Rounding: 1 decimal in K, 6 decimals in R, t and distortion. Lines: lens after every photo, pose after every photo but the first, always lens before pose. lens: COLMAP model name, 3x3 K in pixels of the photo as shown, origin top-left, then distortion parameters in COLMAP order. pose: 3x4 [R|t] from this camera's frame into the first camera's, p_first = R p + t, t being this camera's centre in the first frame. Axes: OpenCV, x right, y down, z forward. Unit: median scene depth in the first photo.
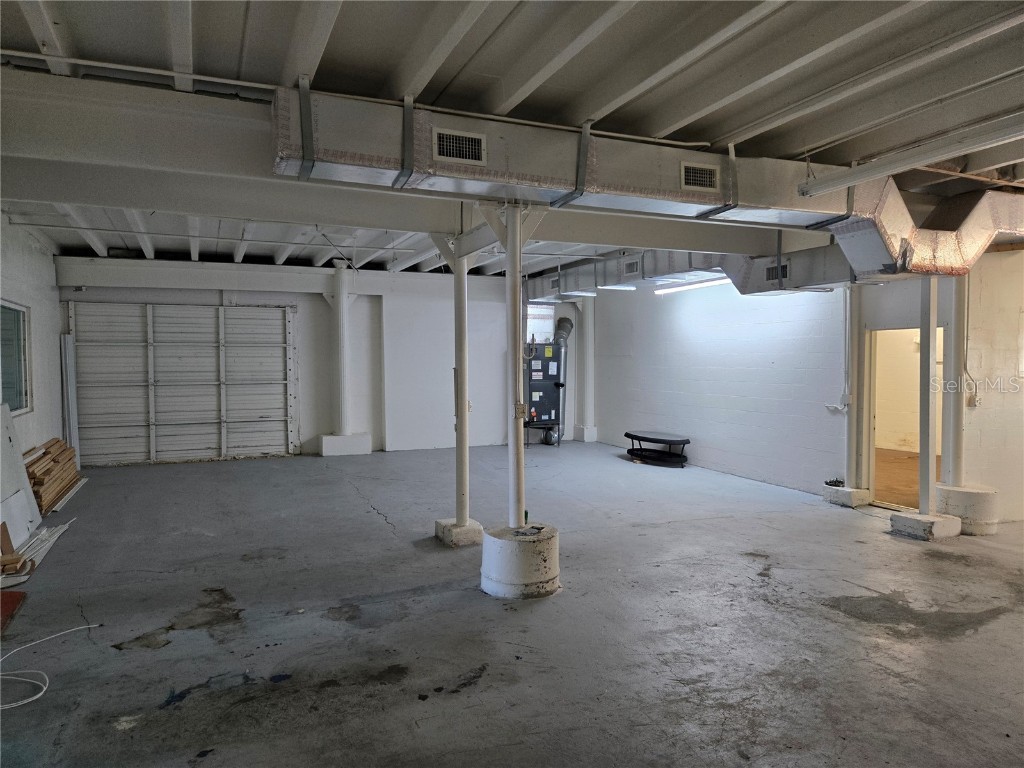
lens RADIAL K [[682.8, 0, 498.3], [0, 682.8, 386.5], [0, 0, 1]] dist [0.034758, -0.003325]
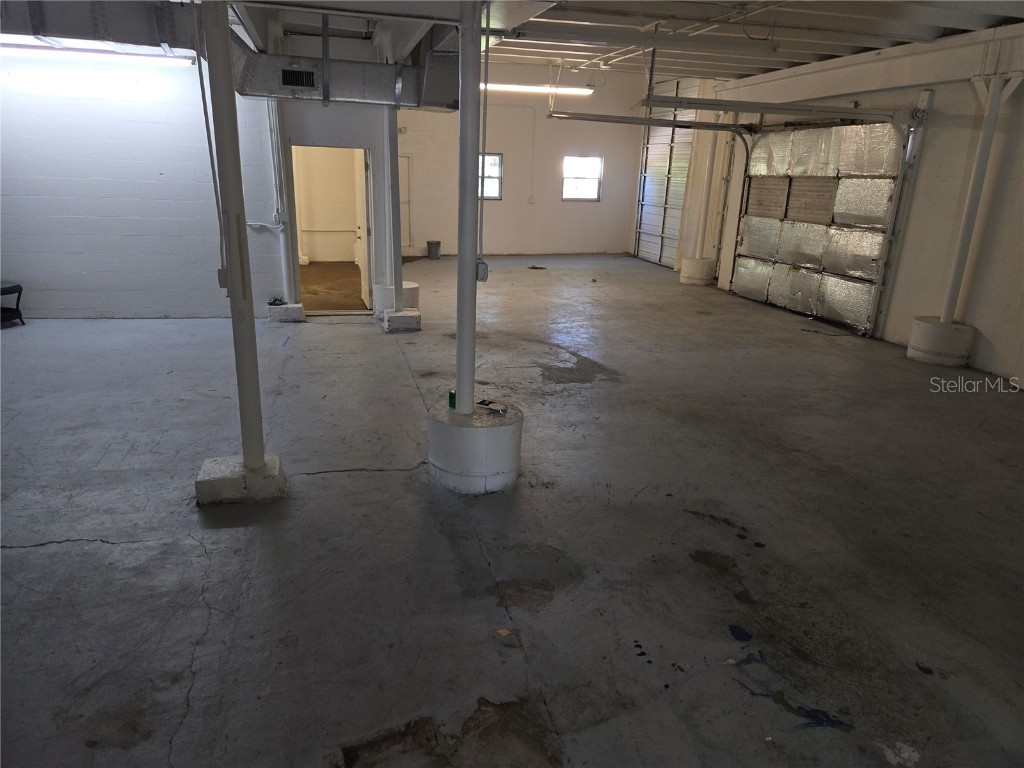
lens RADIAL K [[692.0, 0, 507.8], [0, 692.0, 374.0], [0, 0, 1]] dist [0.078564, -0.066459]
pose [[0.145266, -0.279048, 0.949226, -0.508101], [0.001798, 0.959475, 0.281786, -0.051703], [-0.989391, -0.039228, 0.139881, 0.558695]]
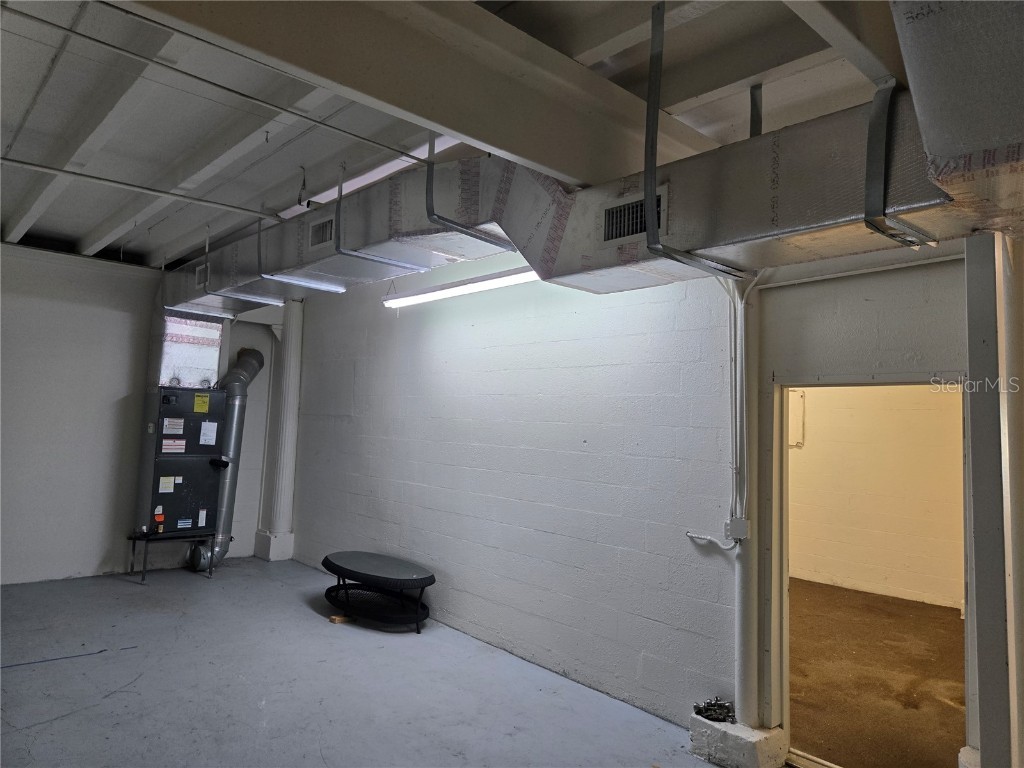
lens RADIAL K [[692.0, 0, 507.8], [0, 692.0, 374.0], [0, 0, 1]] dist [0.078564, -0.066459]
pose [[0.945591, 0.063830, 0.319035, 0.207425], [-0.029639, 0.993389, -0.110905, -0.030868], [-0.324005, 0.095415, 0.941231, 0.626802]]
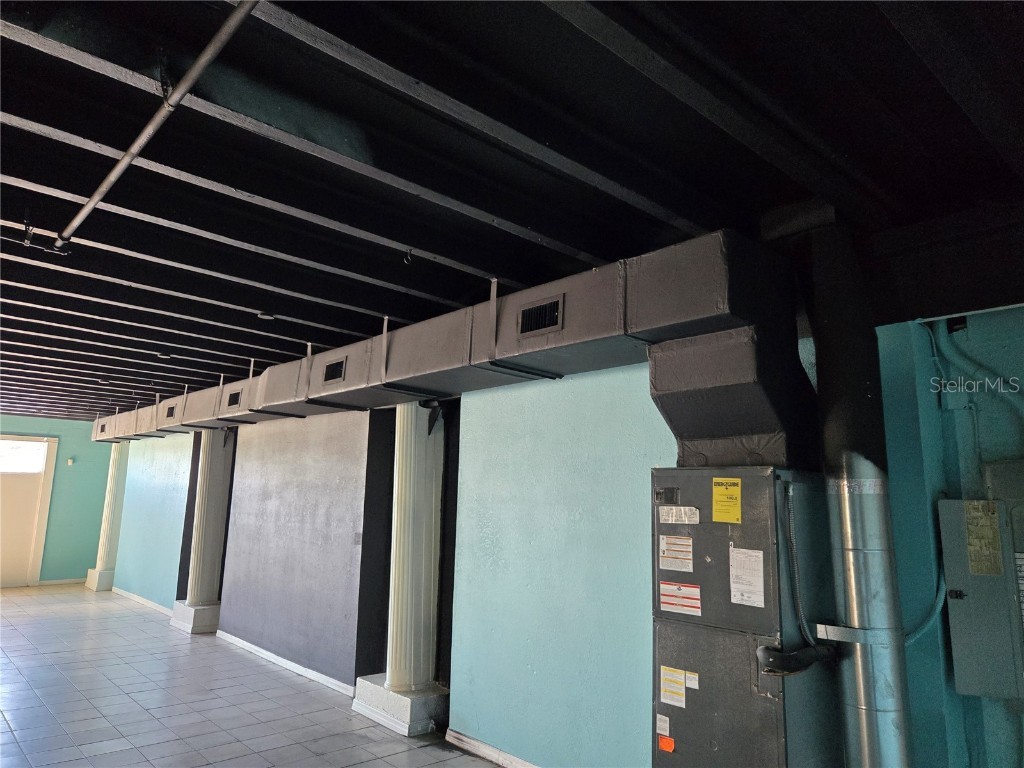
lens RADIAL K [[701.7, 0, 512.0], [0, 701.7, 384.0], [0, 0, 1]] dist [0.056534, -0.001360]
pose [[0.320557, -0.154730, -0.934506, 0.476155], [-0.057465, 0.981574, -0.182236, -0.069091], [0.945484, 0.112119, 0.305759, 1.401521]]
